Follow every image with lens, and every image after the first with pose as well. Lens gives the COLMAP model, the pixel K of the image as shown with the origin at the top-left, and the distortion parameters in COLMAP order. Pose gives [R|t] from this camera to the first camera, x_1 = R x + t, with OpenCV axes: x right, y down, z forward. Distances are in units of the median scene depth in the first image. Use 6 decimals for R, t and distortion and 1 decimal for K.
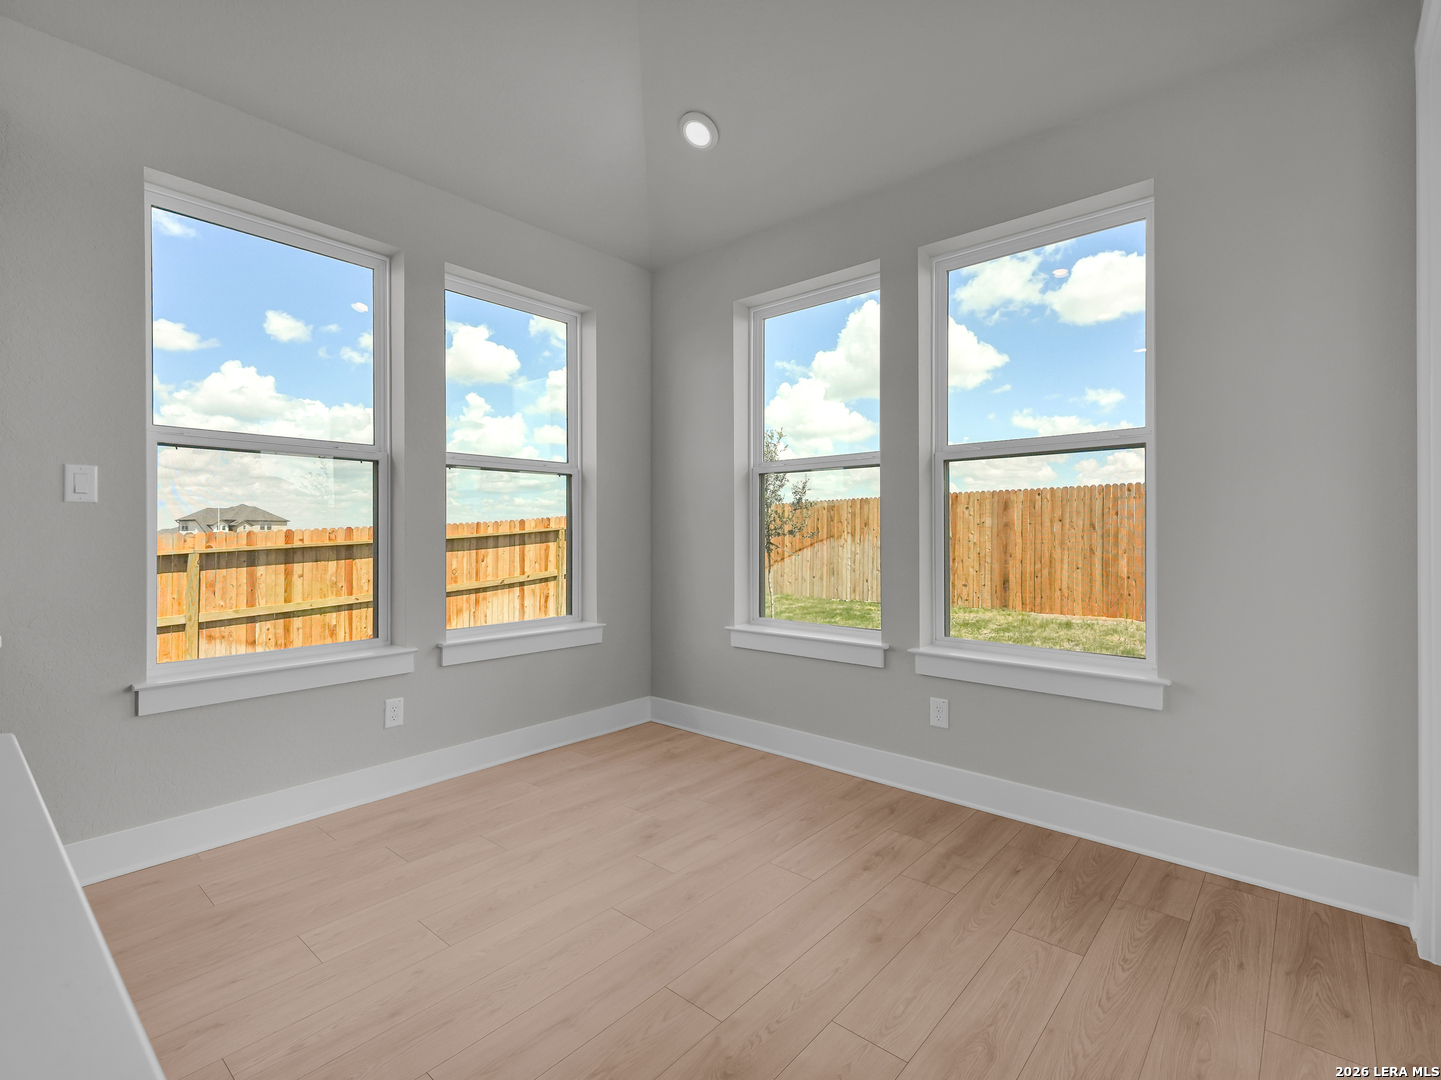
lens RADIAL K [[674.9, 0, 743.6], [0, 674.9, 538.8], [0, 0, 1]] dist [0.010050, -0.001445]
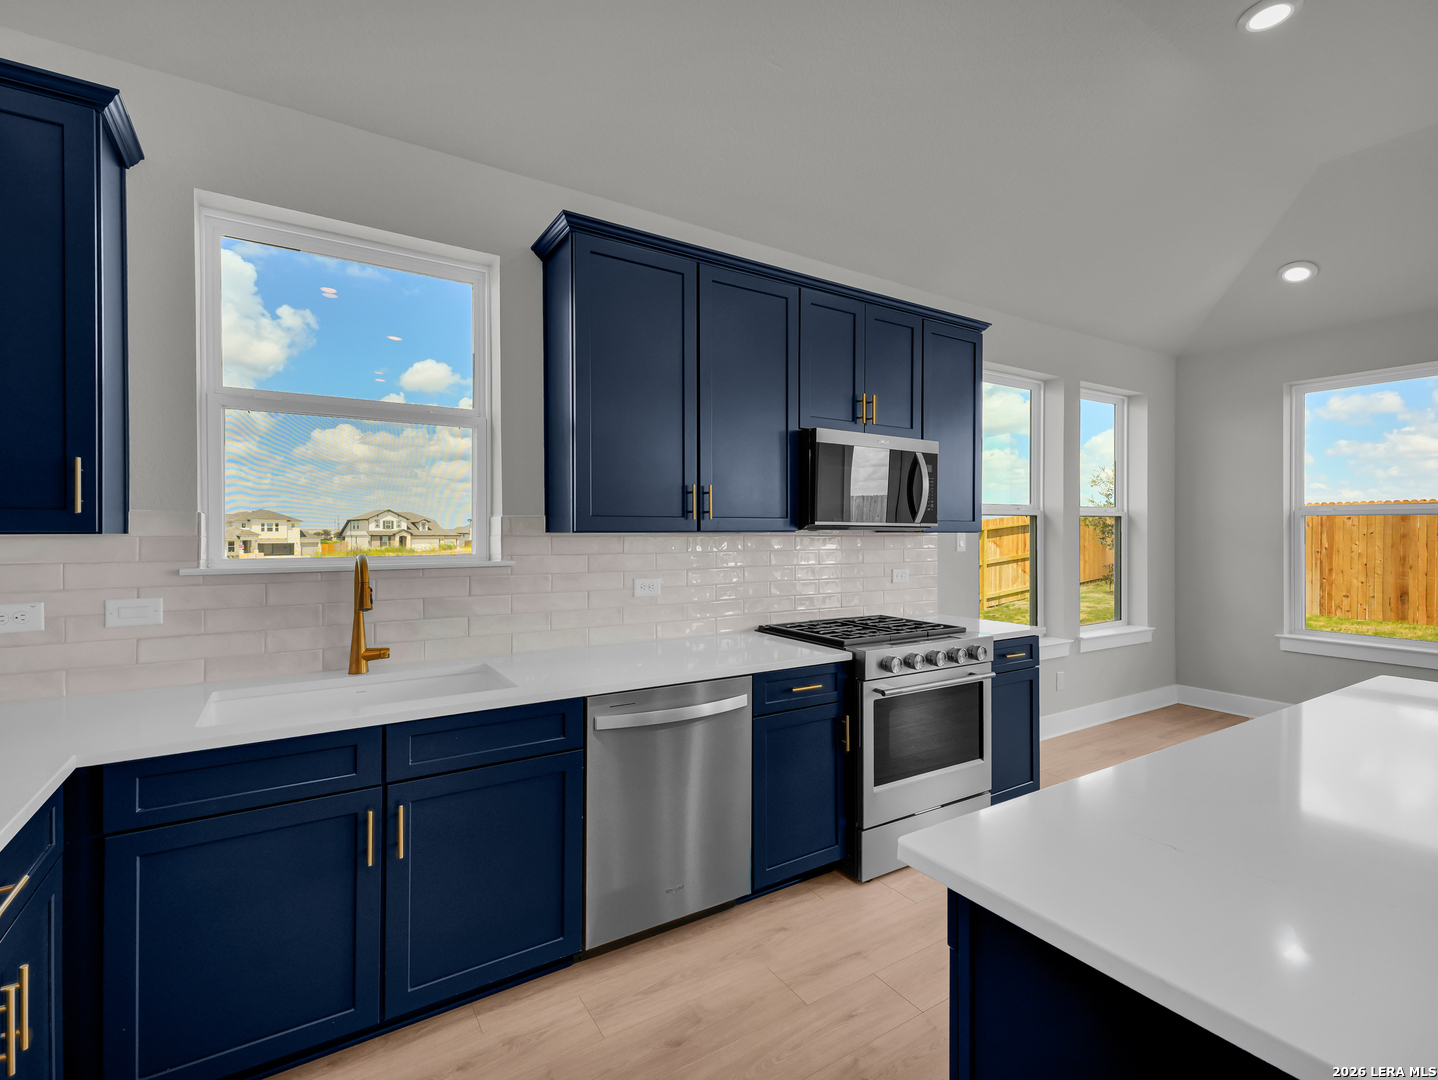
lens RADIAL K [[650.0, 0, 725.2], [0, 650.0, 529.8], [0, 0, 1]] dist [0.020621, -0.004461]
pose [[0.950359, -0.002869, -0.311143, -0.241914], [0.000873, 0.999978, -0.006555, -0.023753], [0.311155, 0.005958, 0.950340, -0.200066]]
